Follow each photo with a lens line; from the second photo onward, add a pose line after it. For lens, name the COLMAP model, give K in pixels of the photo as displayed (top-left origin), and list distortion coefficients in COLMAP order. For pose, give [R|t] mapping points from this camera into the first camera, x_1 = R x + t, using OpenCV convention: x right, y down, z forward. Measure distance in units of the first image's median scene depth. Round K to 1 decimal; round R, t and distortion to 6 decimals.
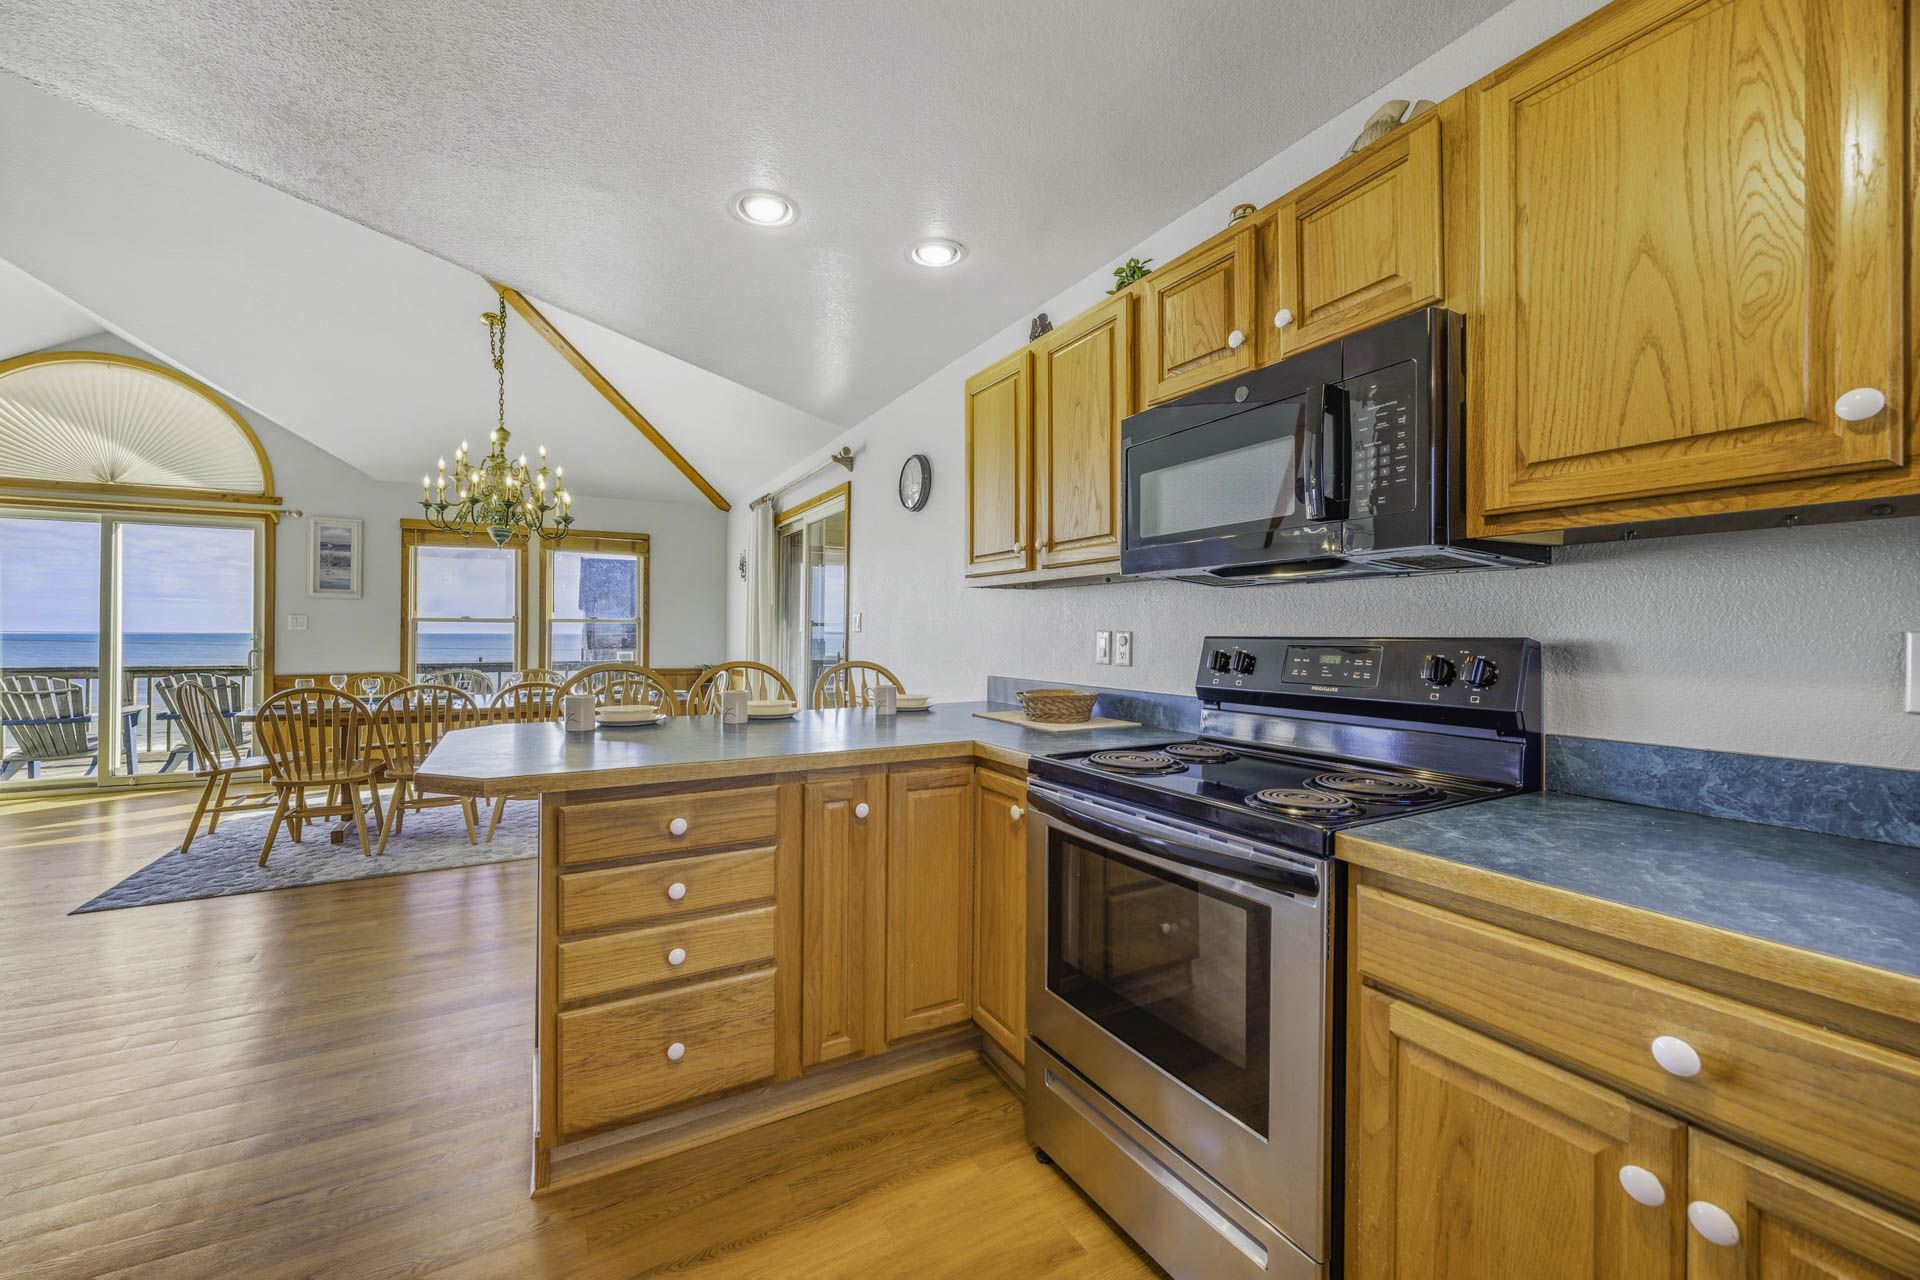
lens RADIAL K [[740.3, 0, 932.2], [0, 740.3, 627.5], [0, 0, 1]] dist [-0.000120, 0.000115]
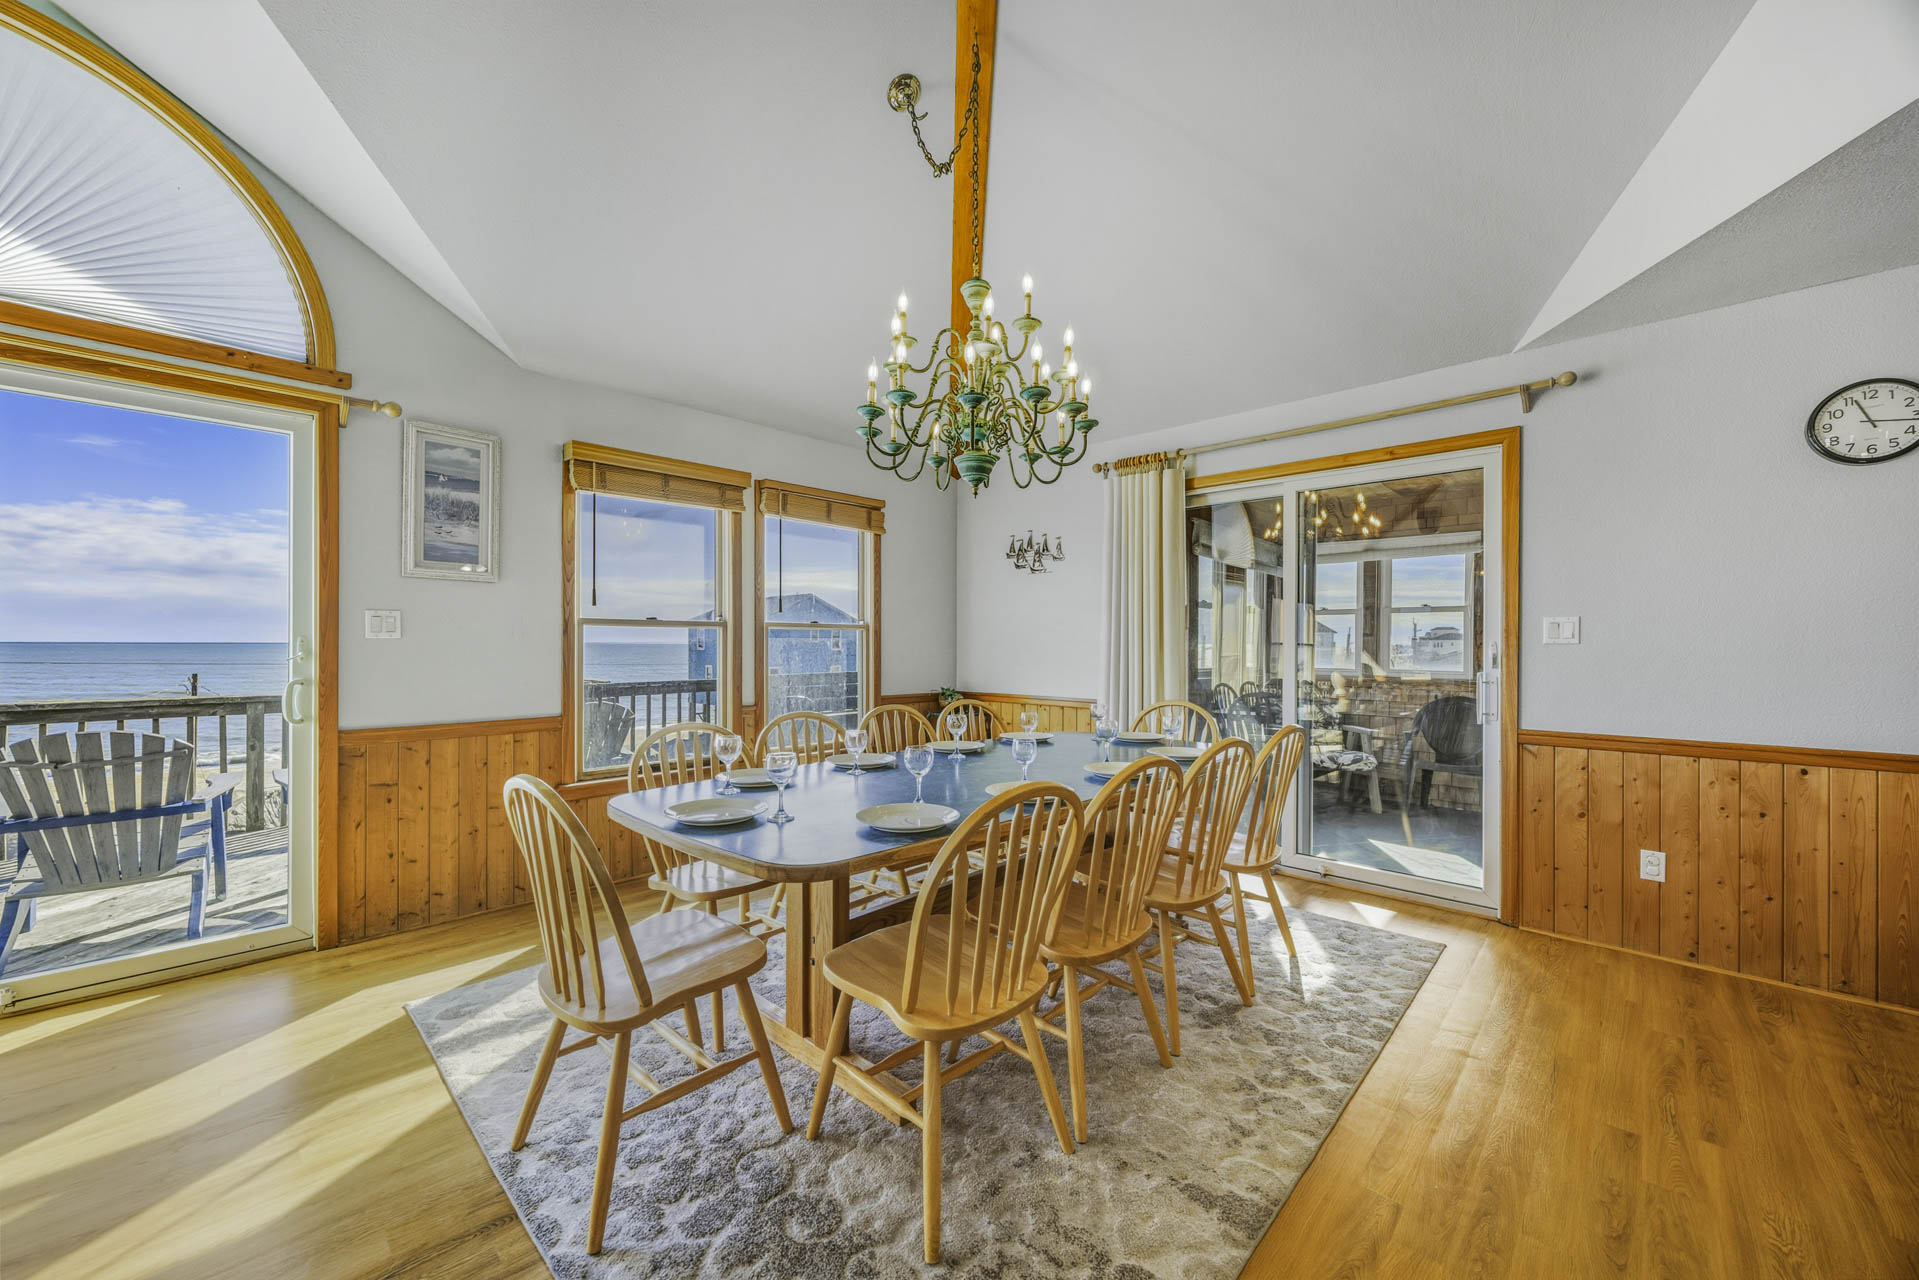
lens RADIAL K [[726.9, 0, 949.9], [0, 726.9, 641.3], [0, 0, 1]] dist [-0.003864, 0.000012]
pose [[0.950054, 0.000731, 0.312084, -2.182118], [-0.002770, 0.999978, 0.006090, 0.003051], [-0.312072, -0.006650, 0.950035, 1.370920]]
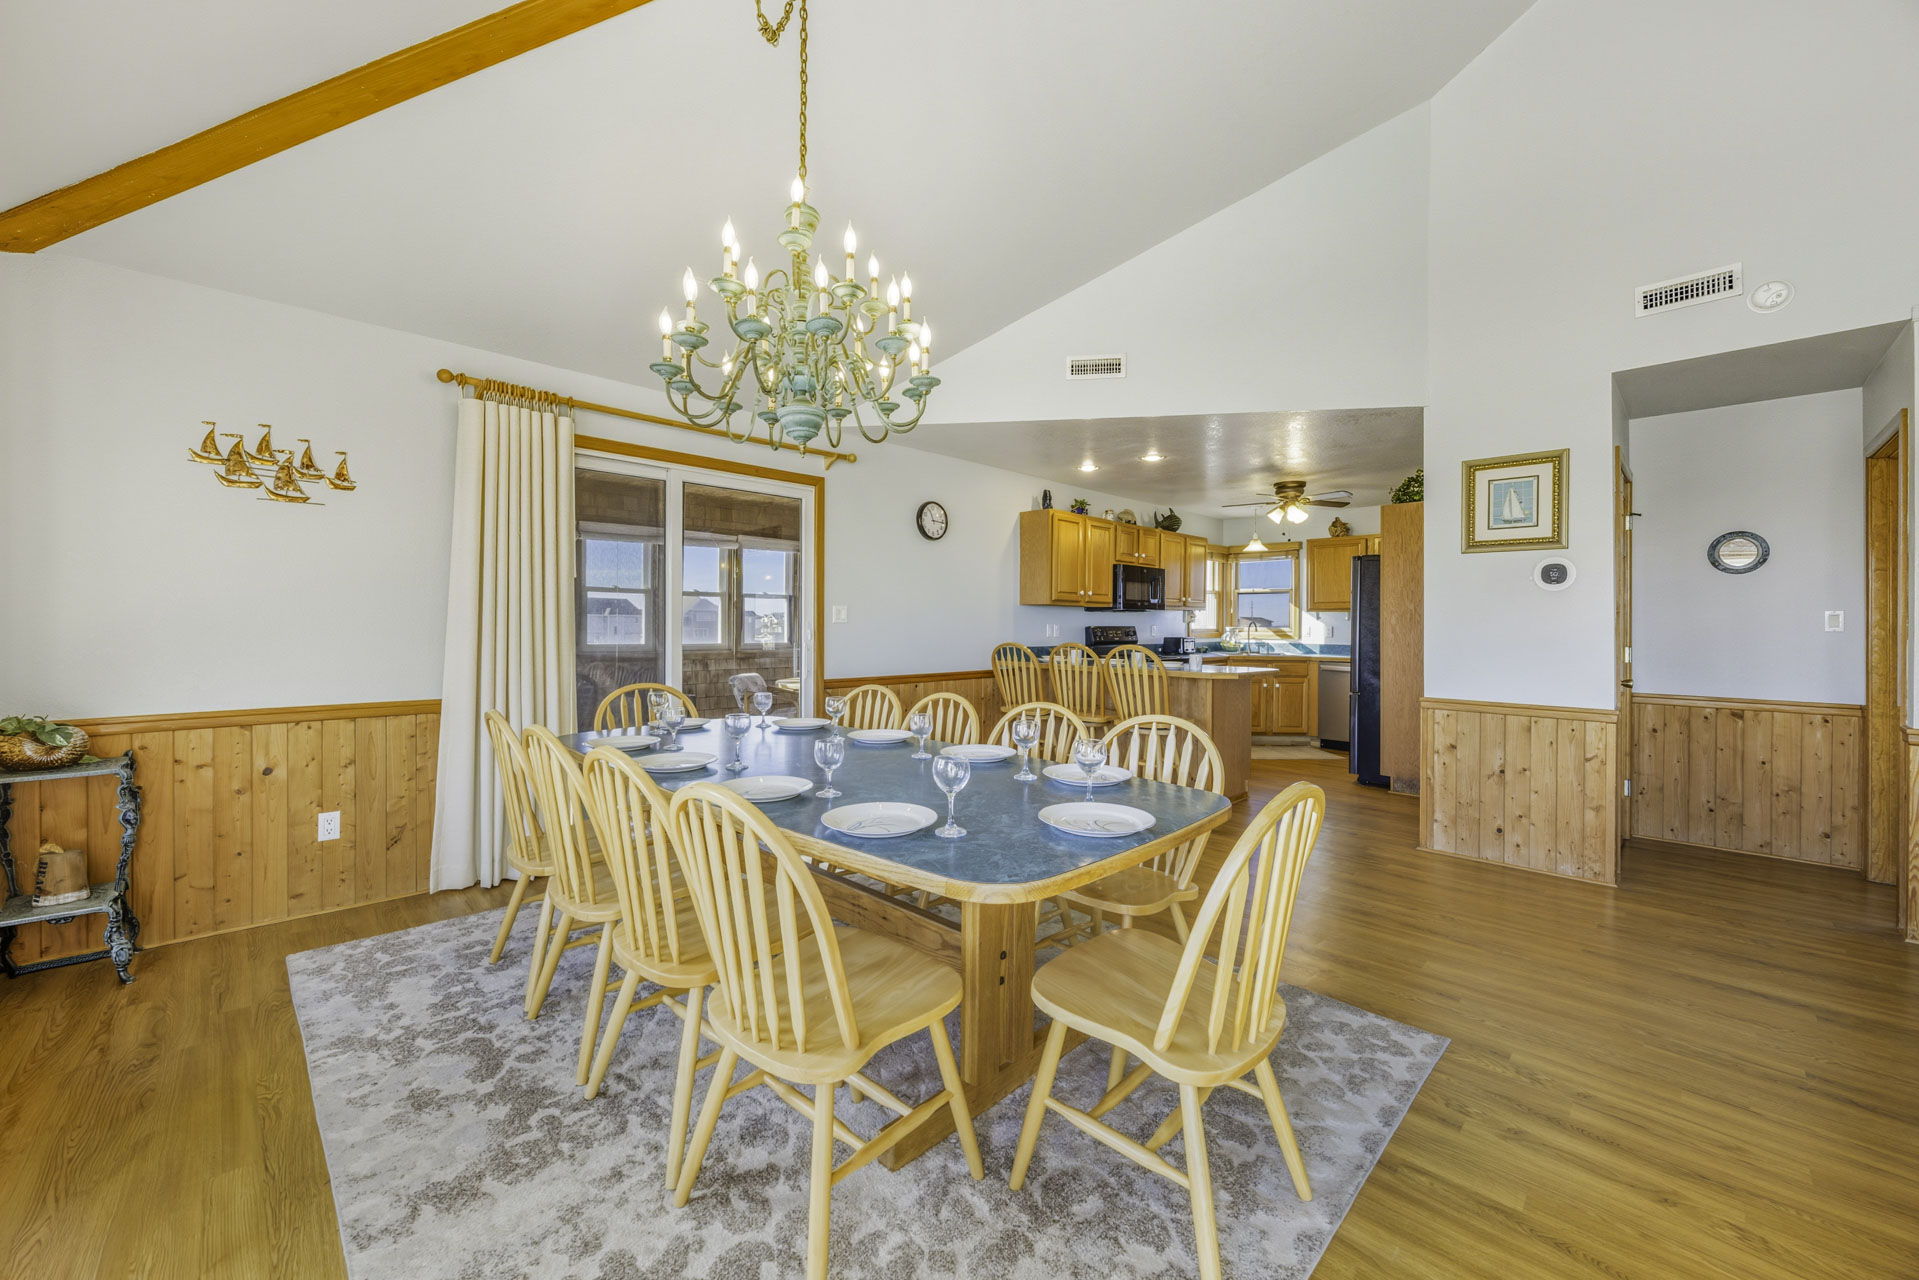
lens RADIAL K [[739.9, 0, 949.8], [0, 739.9, 621.4], [0, 0, 1]] dist [-0.000120, 0.000115]
pose [[-0.283709, -0.003976, 0.958902, -3.042307], [-0.016799, 0.999859, -0.000825, 0.005324], [-0.958763, -0.016343, -0.283736, 2.946318]]
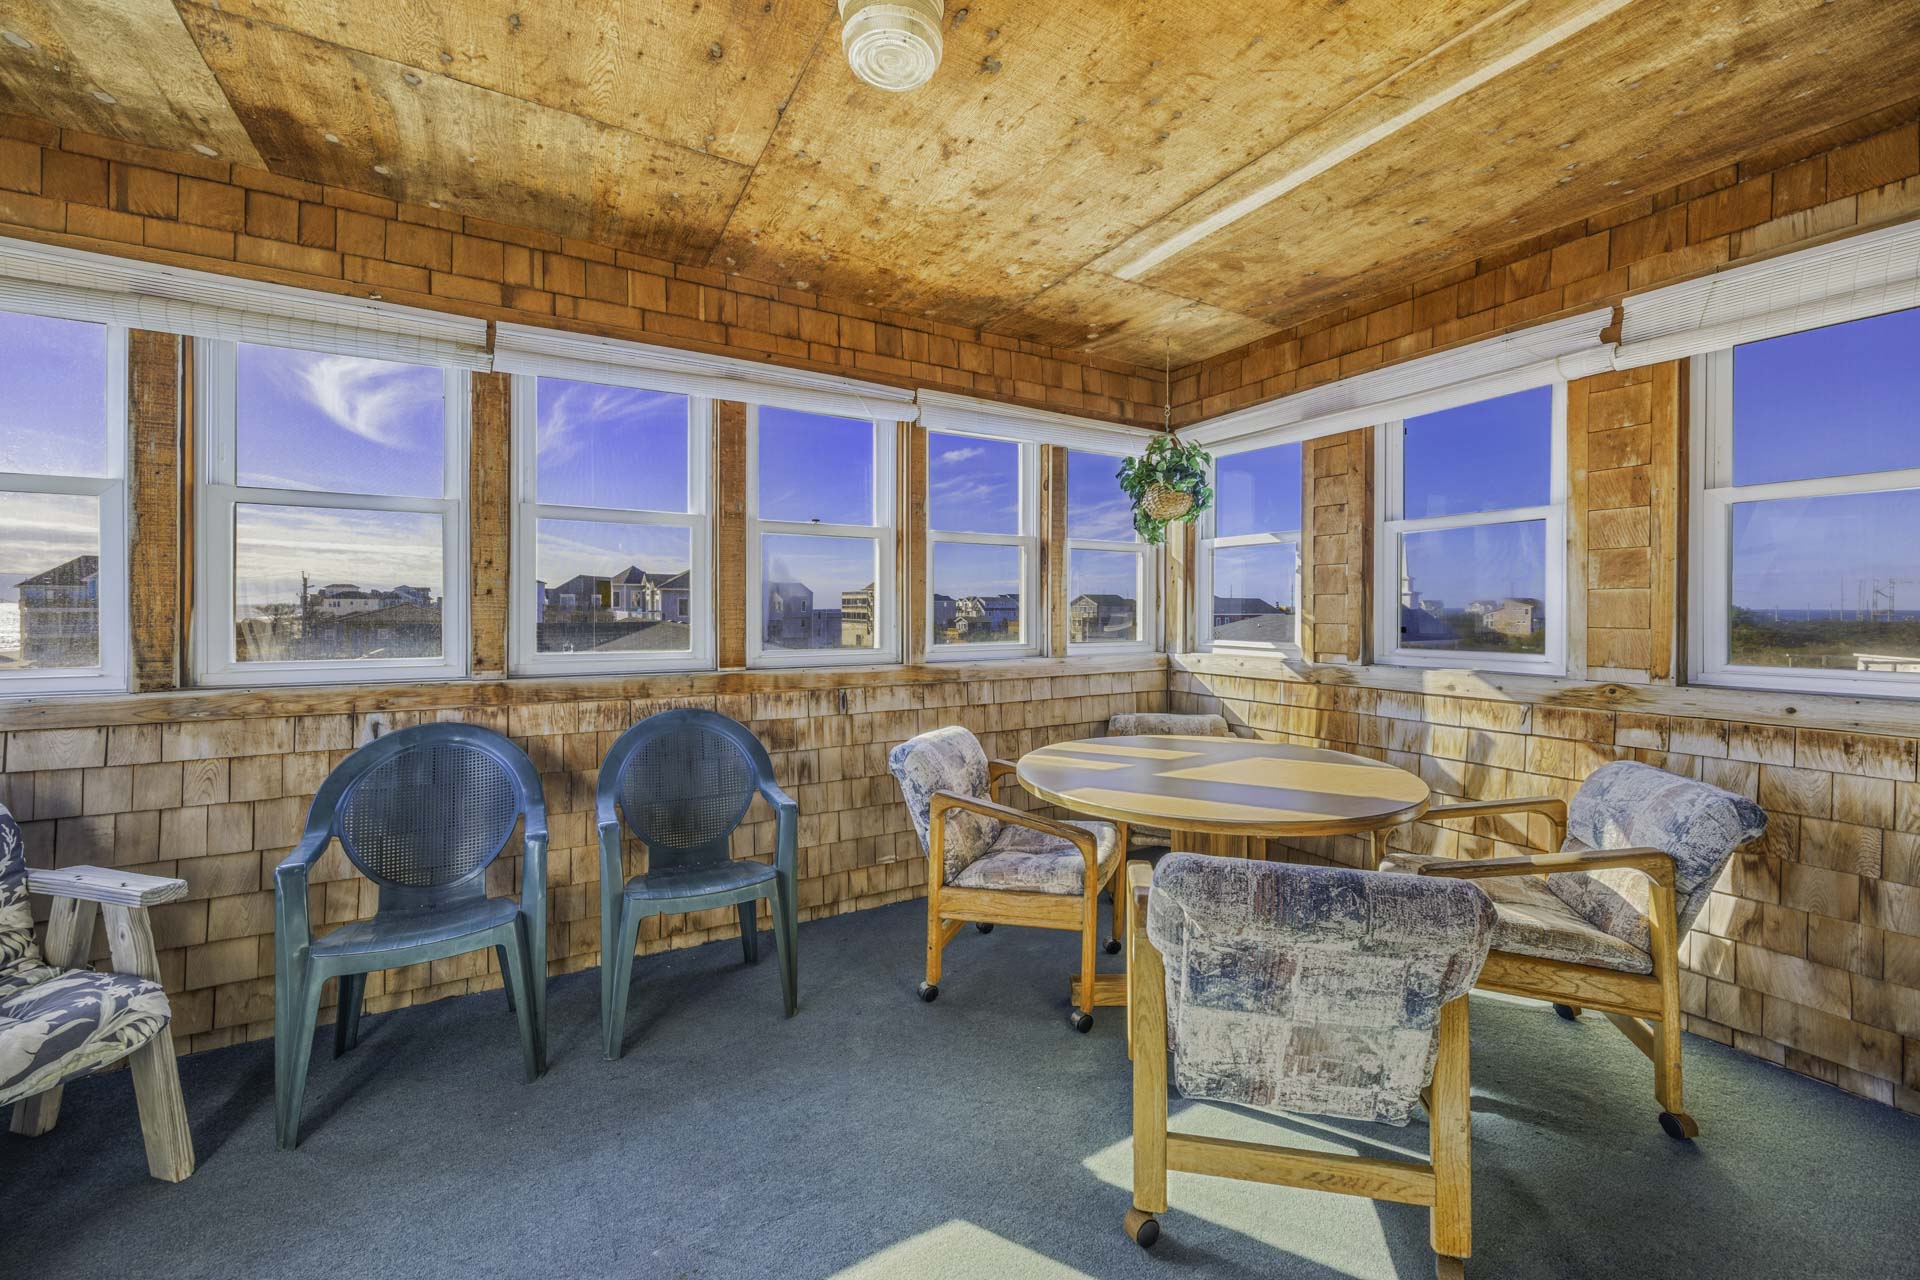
lens RADIAL K [[727.2, 0, 968.4], [0, 727.2, 610.5], [0, 0, 1]] dist [-0.003864, 0.000012]
pose [[-0.057081, -0.009754, 0.998322, -0.339516], [-0.012449, 0.999881, 0.009058, 0.038467], [-0.998292, -0.011912, -0.057196, 2.883630]]
